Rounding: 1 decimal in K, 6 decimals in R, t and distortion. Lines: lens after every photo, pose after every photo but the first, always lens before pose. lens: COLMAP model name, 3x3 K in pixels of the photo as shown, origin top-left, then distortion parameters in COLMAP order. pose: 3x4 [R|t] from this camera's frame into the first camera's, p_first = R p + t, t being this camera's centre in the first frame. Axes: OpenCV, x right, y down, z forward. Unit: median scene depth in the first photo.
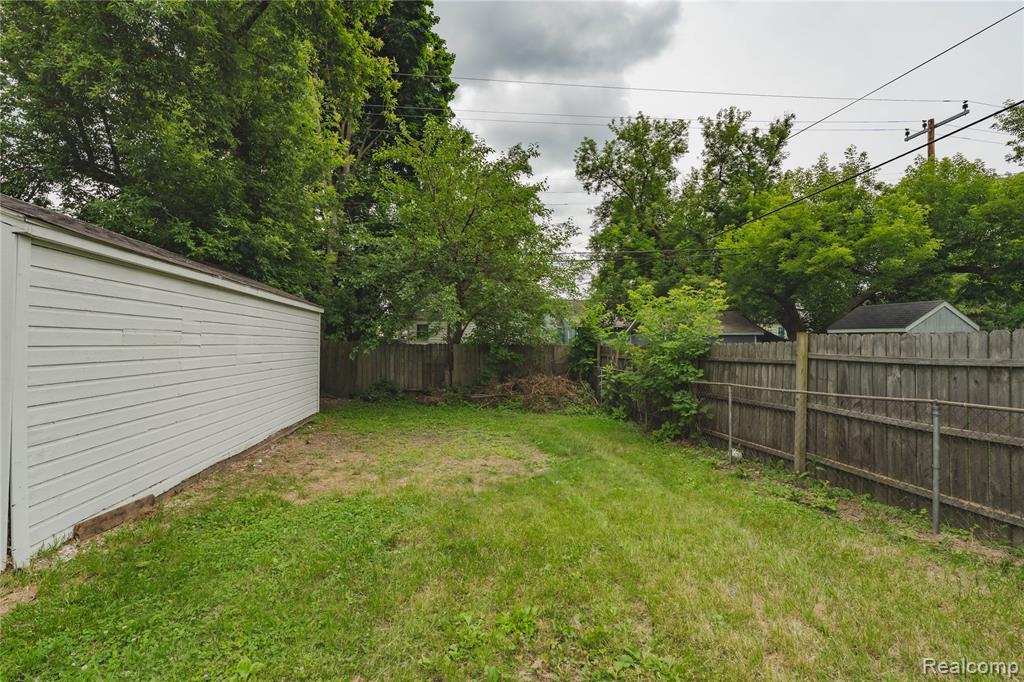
lens RADIAL K [[412.2, 0, 509.8], [0, 412.2, 337.0], [0, 0, 1]] dist [-0.002637, 0.000243]
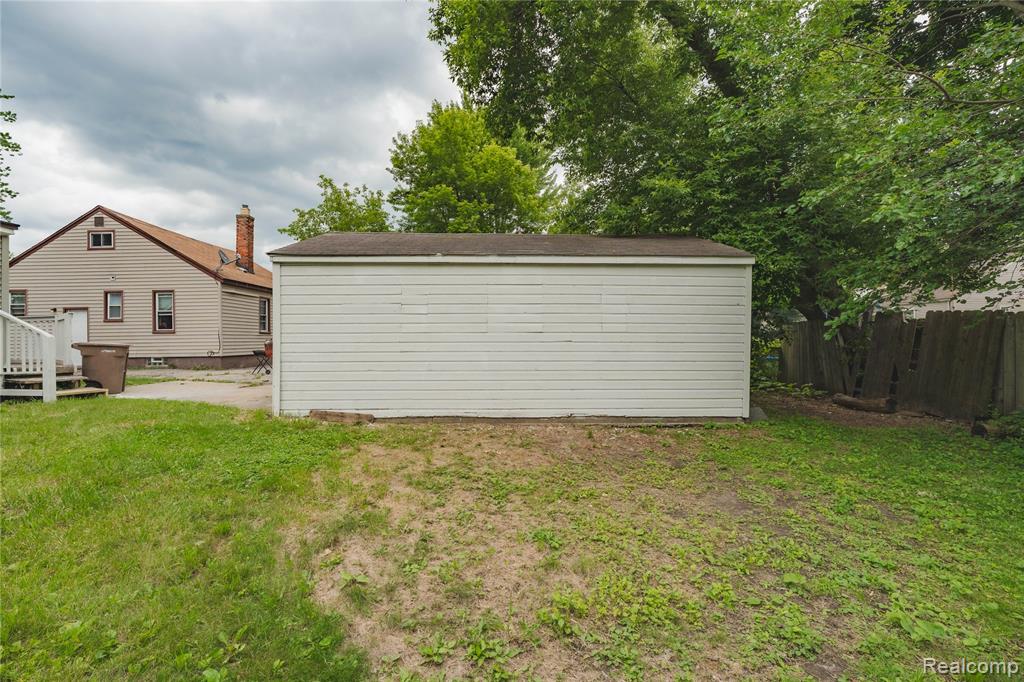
lens RADIAL K [[412.2, 0, 509.4], [0, 412.2, 336.3], [0, 0, 1]] dist [-0.002637, 0.000243]
pose [[-0.117189, -0.009541, -0.993064, 0.120431], [0.019924, 0.999730, -0.011956, 0.028309], [0.992910, -0.021187, -0.116967, 0.365135]]
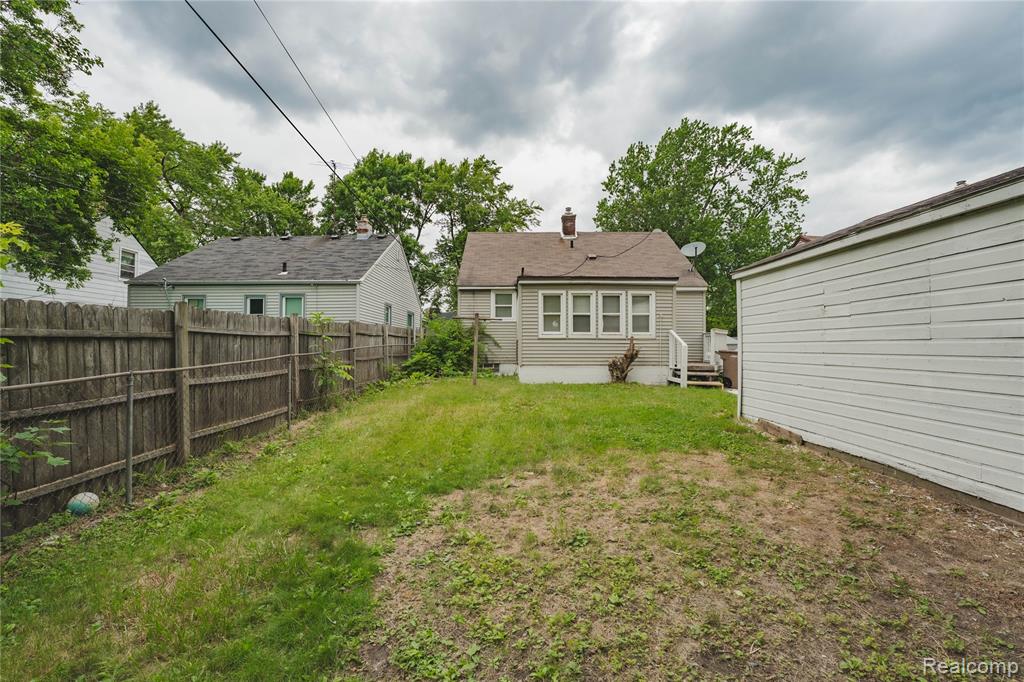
lens RADIAL K [[412.2, 0, 504.7], [0, 412.2, 349.3], [0, 0, 1]] dist [-0.002637, 0.000243]
pose [[-0.989818, -0.003944, 0.142286, -0.031246], [-0.005725, 0.999910, -0.012108, 0.029223], [-0.142226, -0.012799, -0.989752, 0.527839]]
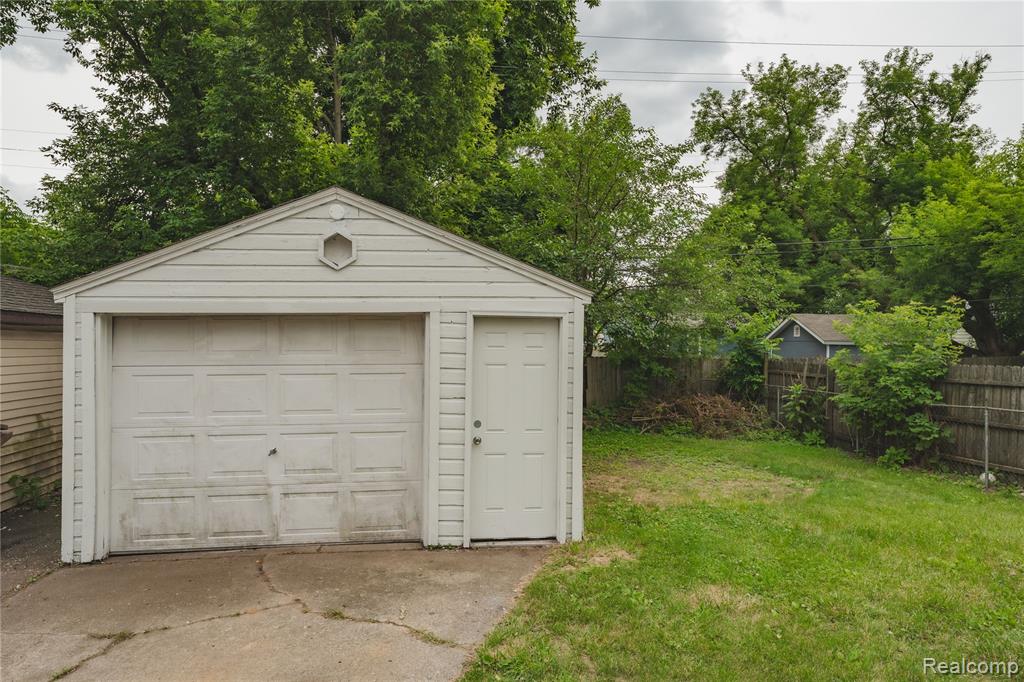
lens RADIAL K [[601.2, 0, 513.7], [0, 601.2, 346.7], [0, 0, 1]] dist [0.053129, -0.003984]
pose [[0.999853, -0.003495, 0.016794, -0.220843], [0.003125, 0.999752, 0.022041, -0.024391], [-0.016867, -0.021986, 0.999616, -0.165895]]
